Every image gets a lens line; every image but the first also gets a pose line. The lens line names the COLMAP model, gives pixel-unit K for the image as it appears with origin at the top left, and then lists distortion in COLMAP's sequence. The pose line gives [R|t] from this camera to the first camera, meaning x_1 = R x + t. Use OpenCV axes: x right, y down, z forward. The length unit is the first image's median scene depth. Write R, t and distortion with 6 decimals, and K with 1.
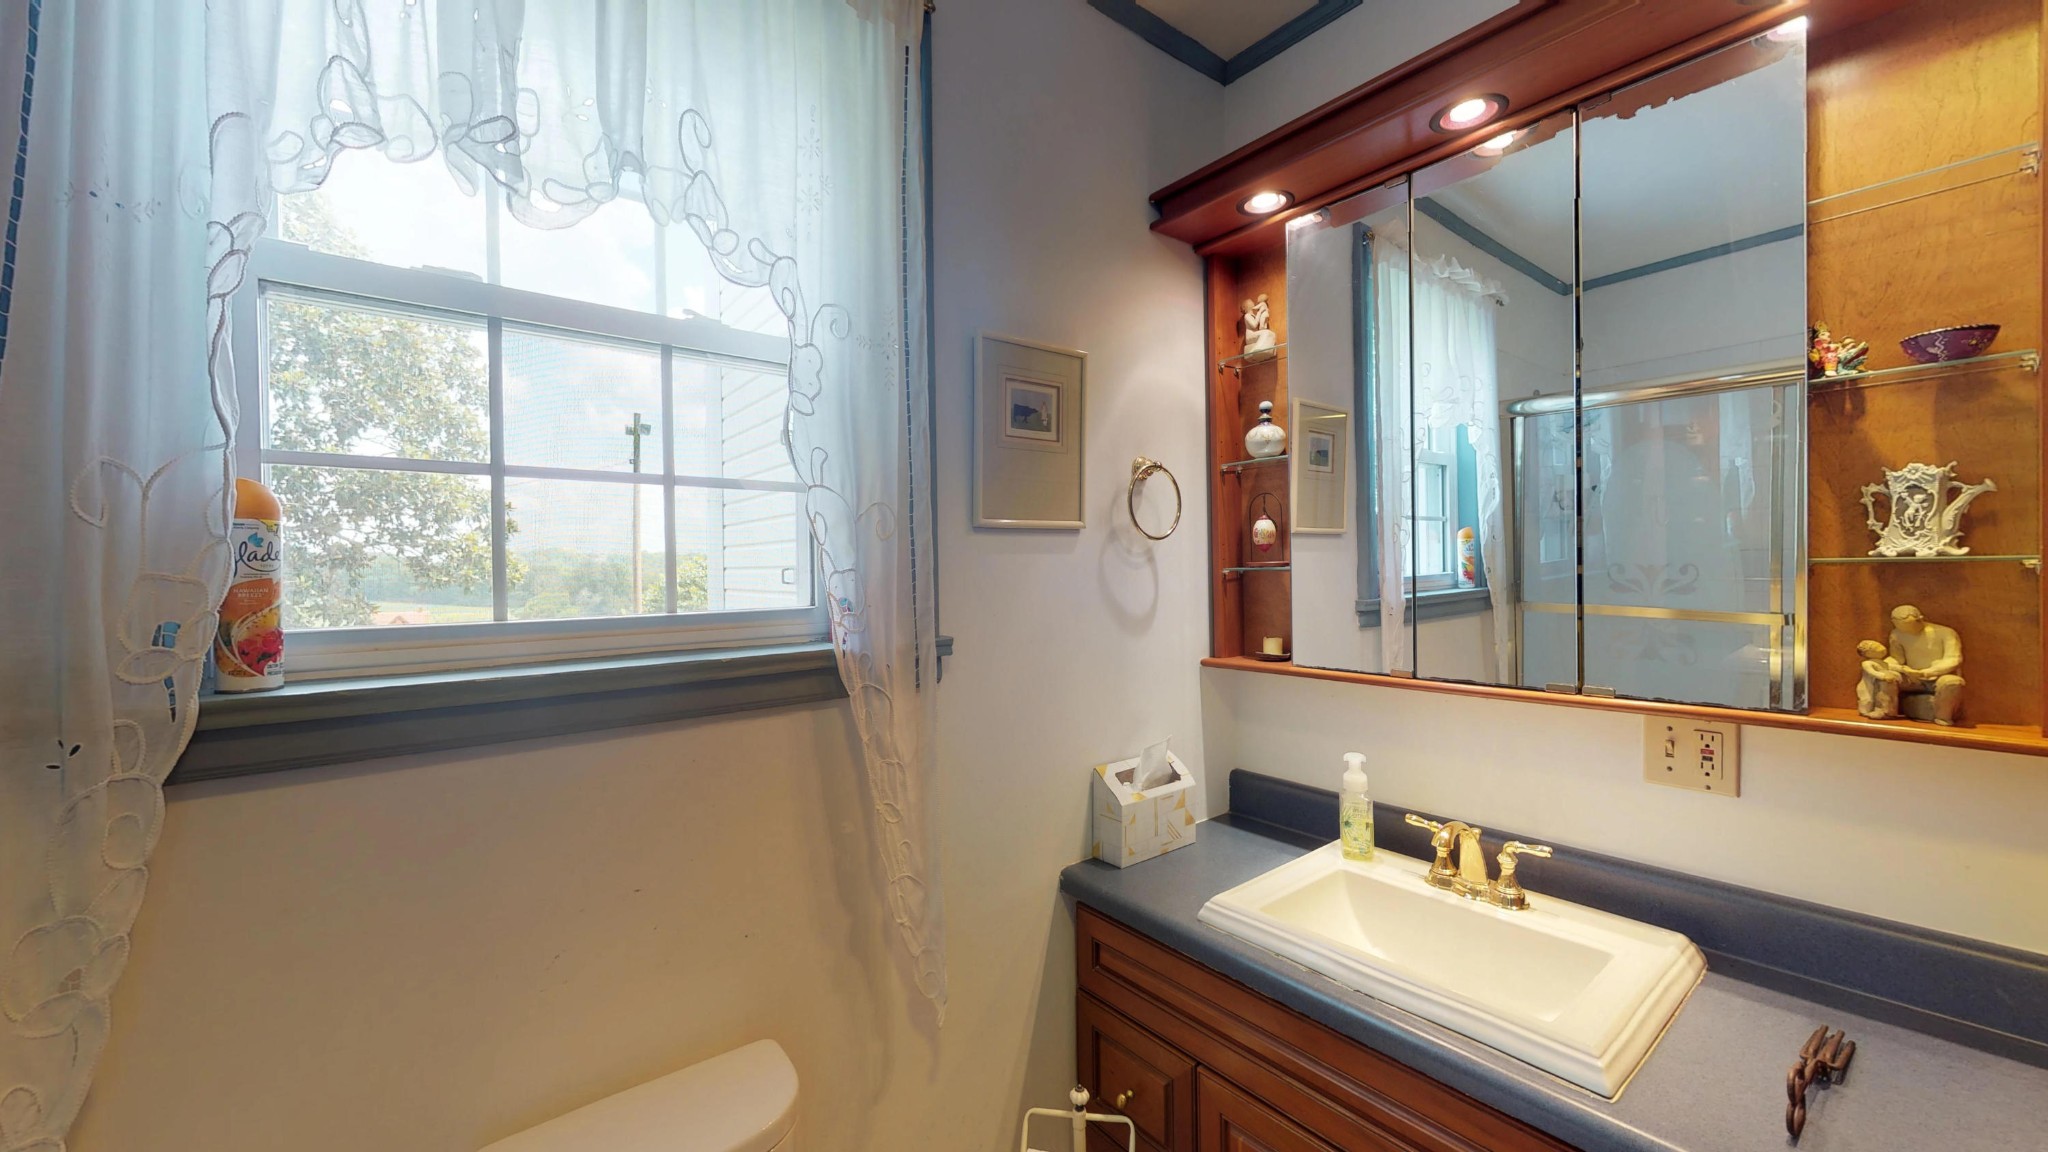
lens RADIAL K [[771.9, 0, 1025.0], [0, 771.9, 574.7], [0, 0, 1]] dist [0.001936, -0.000705]
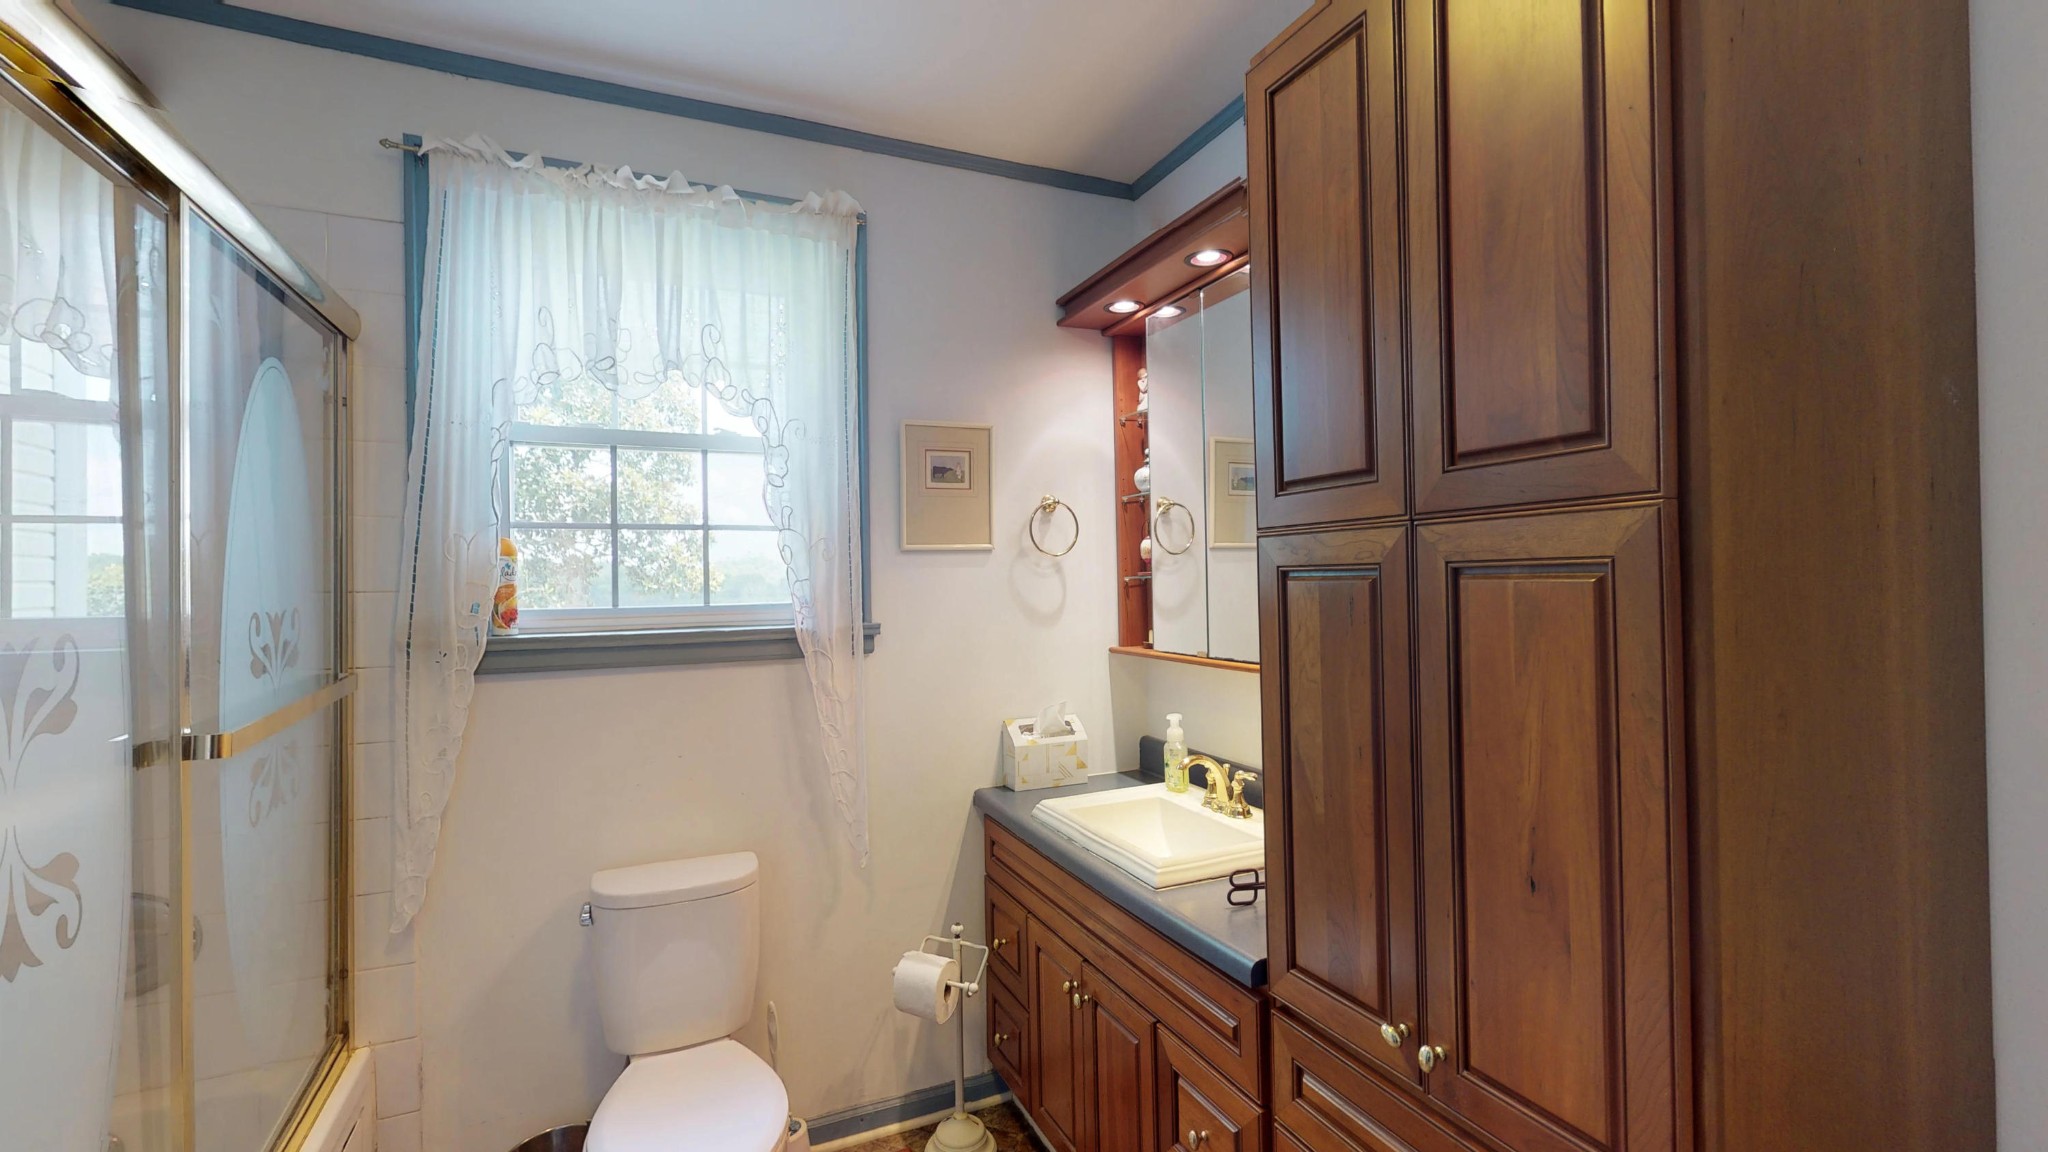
lens RADIAL K [[863.8, 0, 1023.9], [0, 863.8, 570.9], [0, 0, 1]] dist [-0.002618, 0.000127]
pose [[0.969093, -0.004435, -0.246656, 0.606051], [0.001098, 0.999906, -0.013664, 0.001373], [0.246693, 0.012971, 0.969007, -0.596330]]
